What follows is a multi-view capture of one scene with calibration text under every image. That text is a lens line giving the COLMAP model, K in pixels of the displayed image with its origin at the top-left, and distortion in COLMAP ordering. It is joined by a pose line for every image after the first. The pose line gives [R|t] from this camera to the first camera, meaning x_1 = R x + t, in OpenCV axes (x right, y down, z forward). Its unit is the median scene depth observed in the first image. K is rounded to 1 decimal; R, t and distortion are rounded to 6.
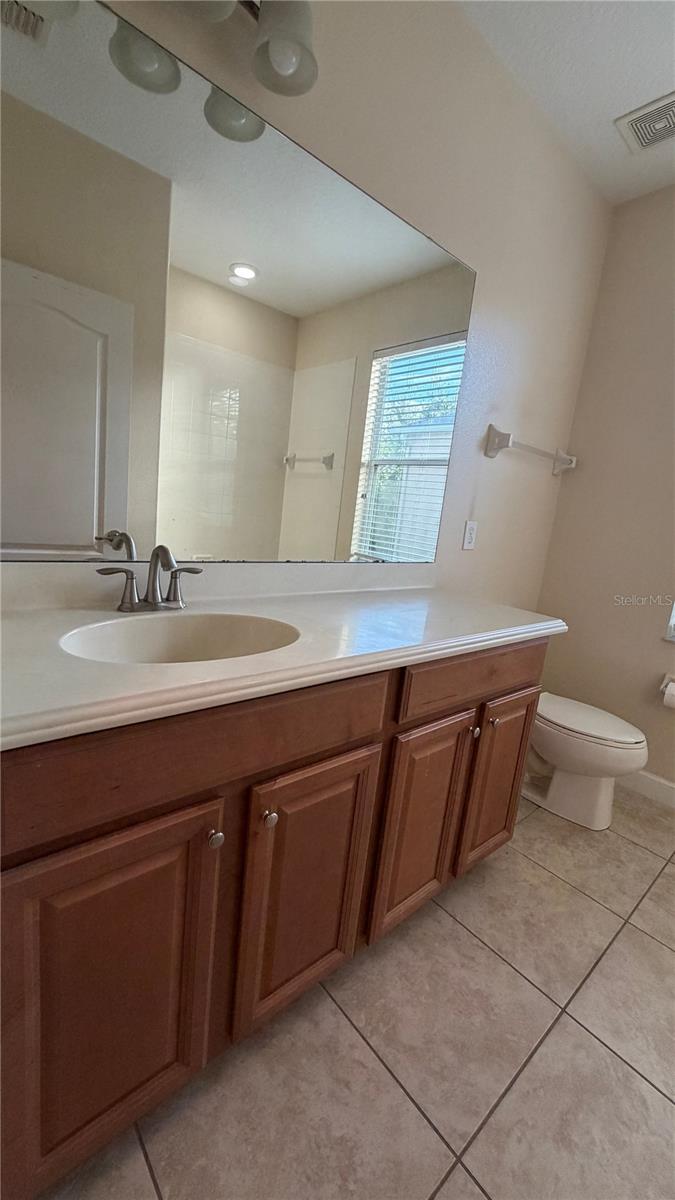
lens RADIAL K [[477.5, 0, 335.9], [0, 477.5, 595.7], [0, 0, 1]] dist [-0.000363, 0.000405]
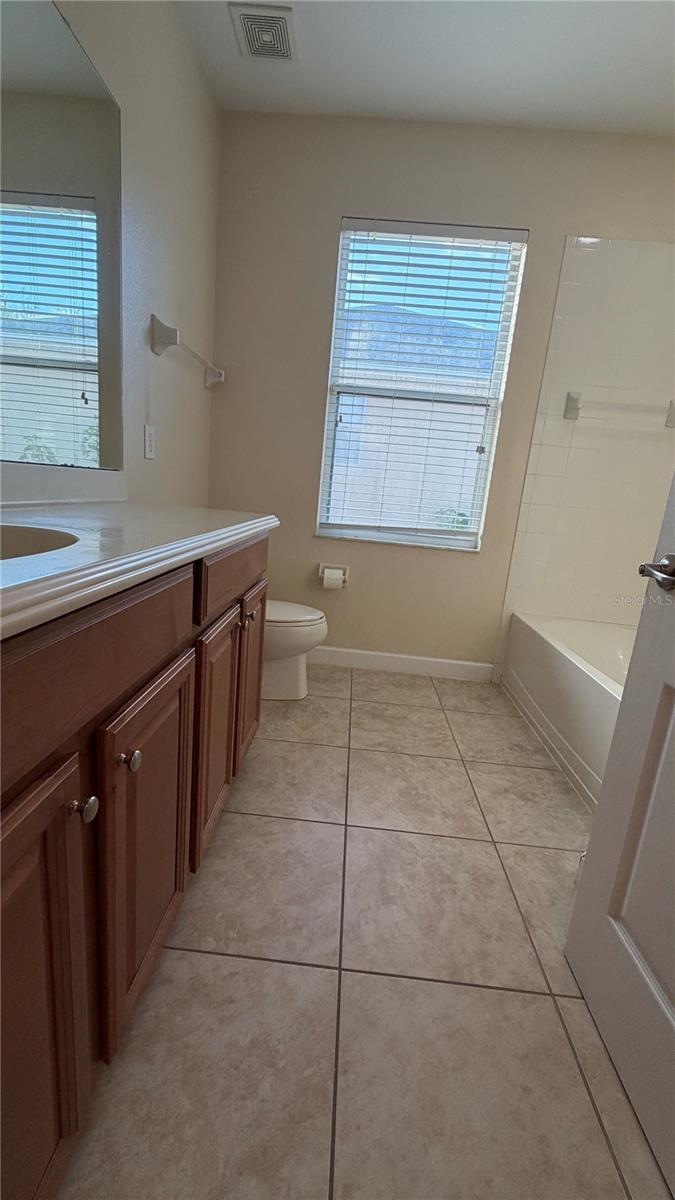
lens RADIAL K [[477.5, 0, 336.1], [0, 477.5, 597.1], [0, 0, 1]] dist [-0.000363, 0.000405]
pose [[0.693946, -0.195732, 0.692912, -0.280487], [0.112837, 0.980015, 0.163826, 0.092796], [-0.711130, -0.035500, 0.702163, 0.182461]]
